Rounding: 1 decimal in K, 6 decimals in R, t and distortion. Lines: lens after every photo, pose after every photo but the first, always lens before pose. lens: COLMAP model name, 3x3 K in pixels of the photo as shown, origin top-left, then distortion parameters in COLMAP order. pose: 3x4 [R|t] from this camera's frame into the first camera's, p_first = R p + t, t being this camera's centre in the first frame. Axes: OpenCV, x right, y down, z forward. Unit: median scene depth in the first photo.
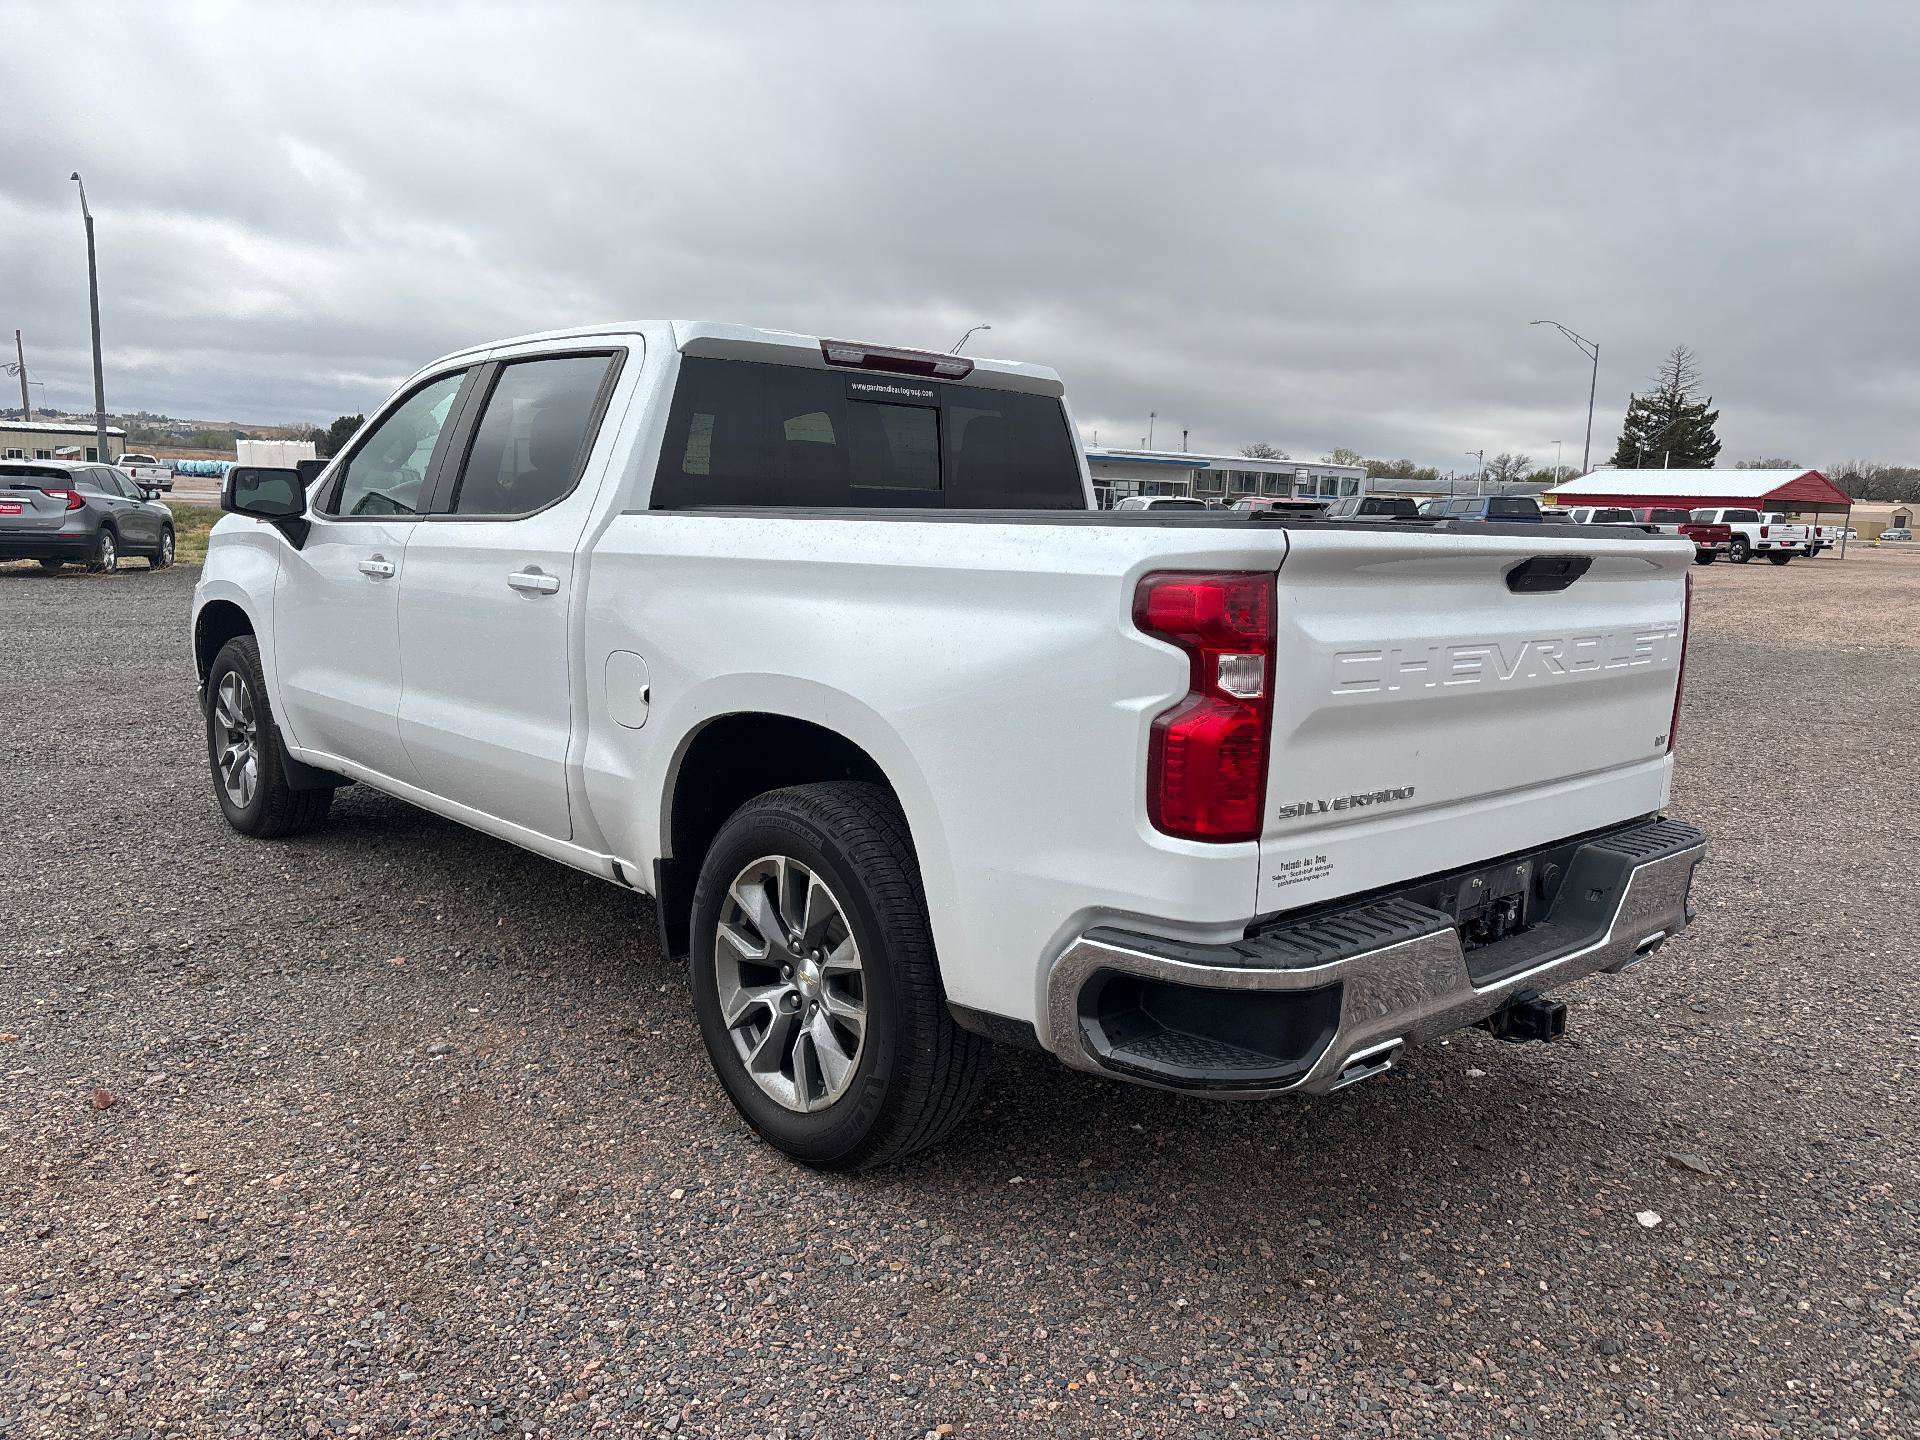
lens RADIAL K [[1457.6, 0, 956.4], [0, 1457.6, 721.2], [0, 0, 1]] dist [0.085530, -0.101747]
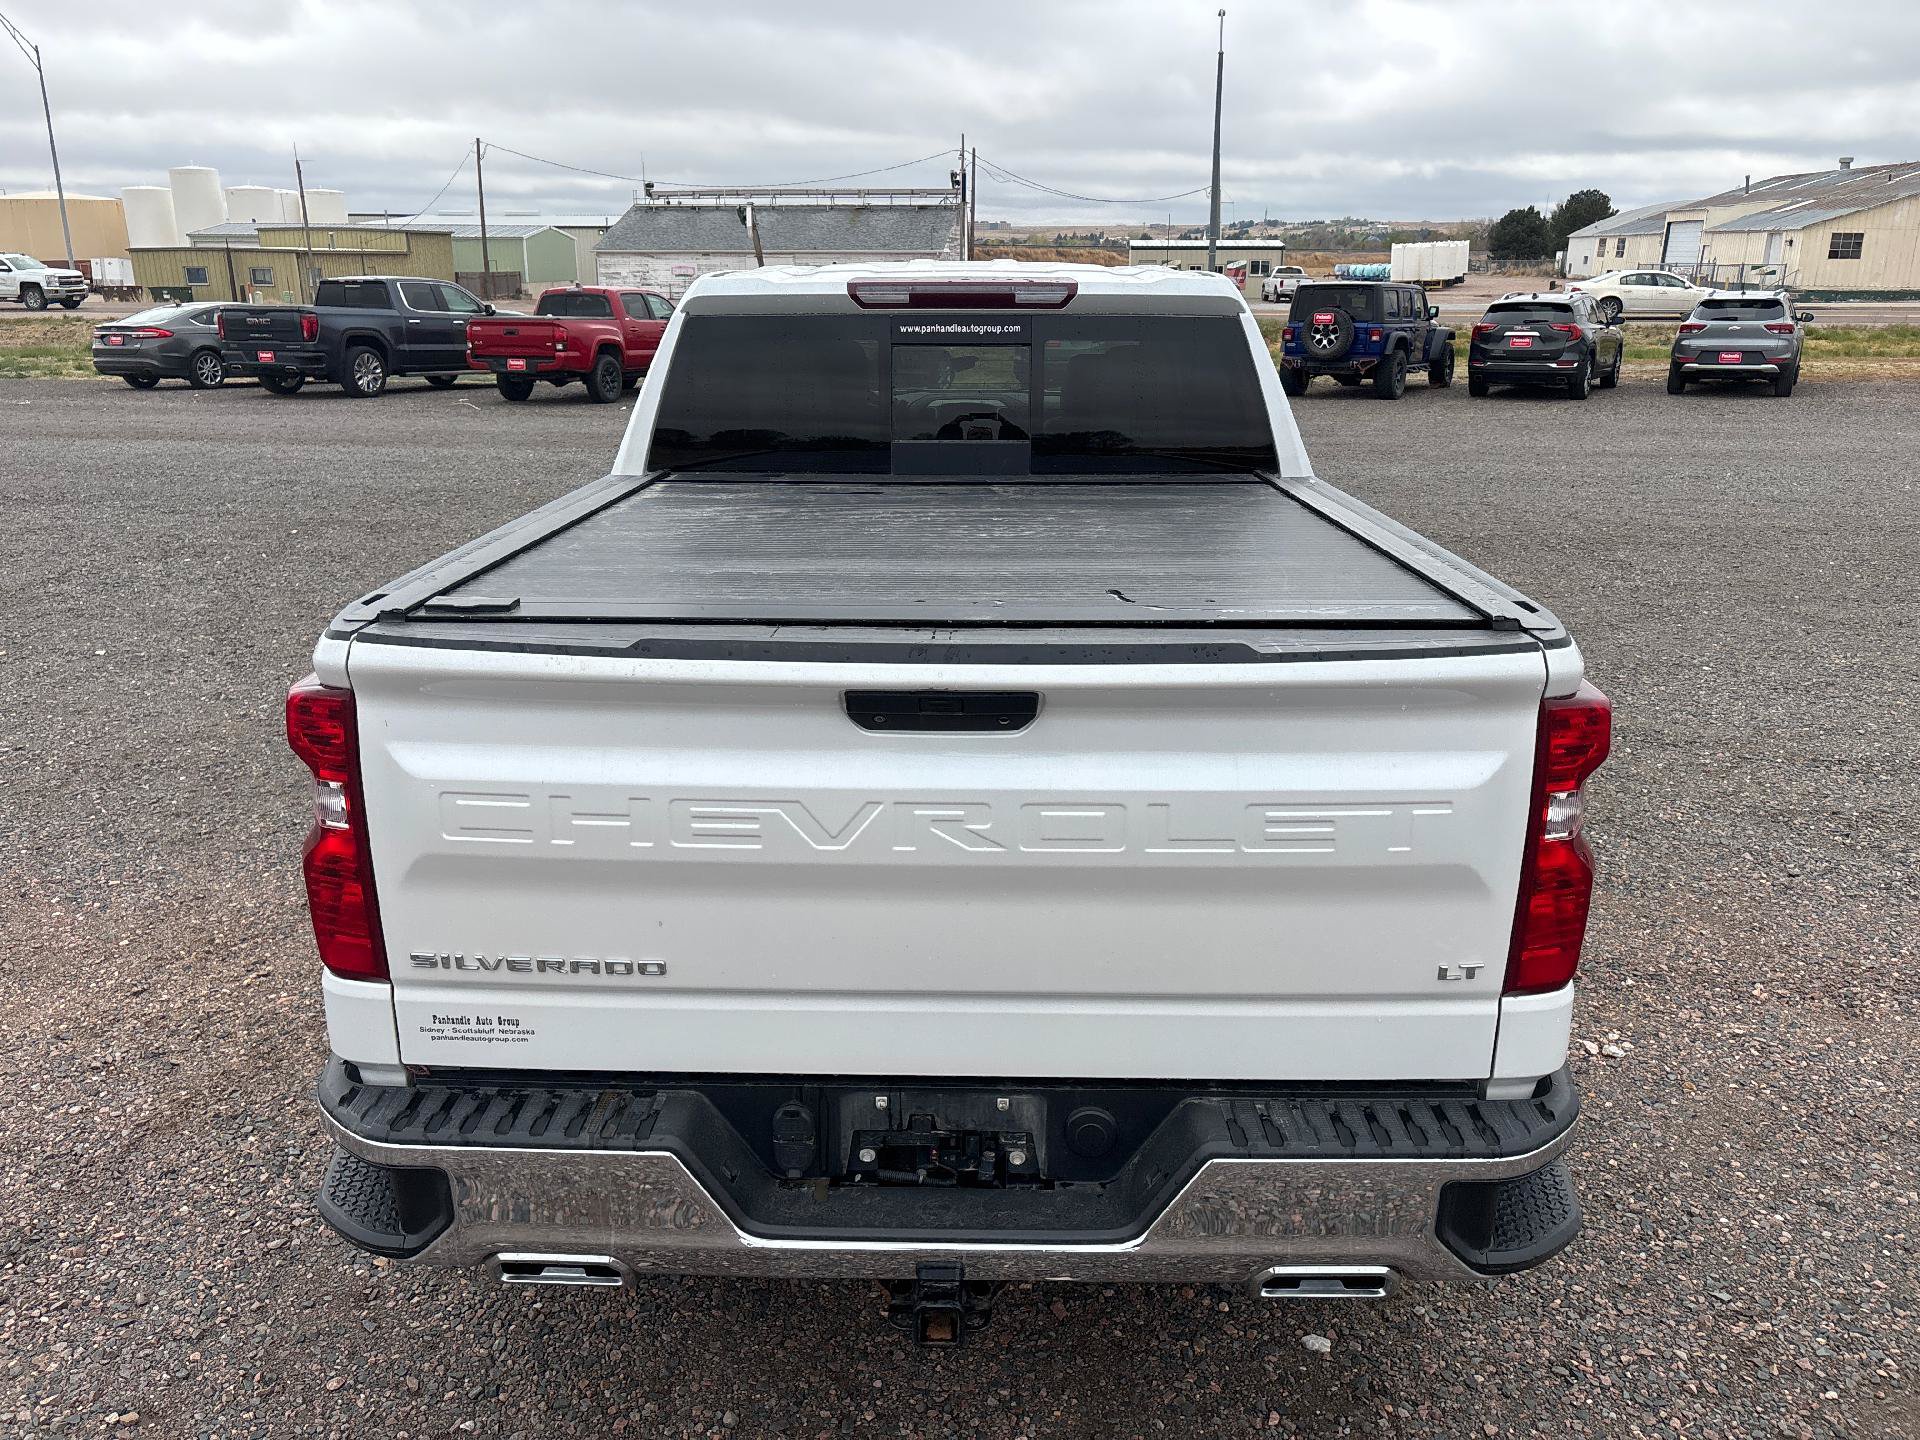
lens RADIAL K [[1457.6, 0, 956.4], [0, 1457.6, 721.2], [0, 0, 1]] dist [0.085530, -0.101747]
pose [[0.724755, 0.169188, -0.667911, 0.651038], [-0.077445, 0.983243, 0.165029, -0.157103], [0.684640, -0.067880, 0.725714, 0.387852]]
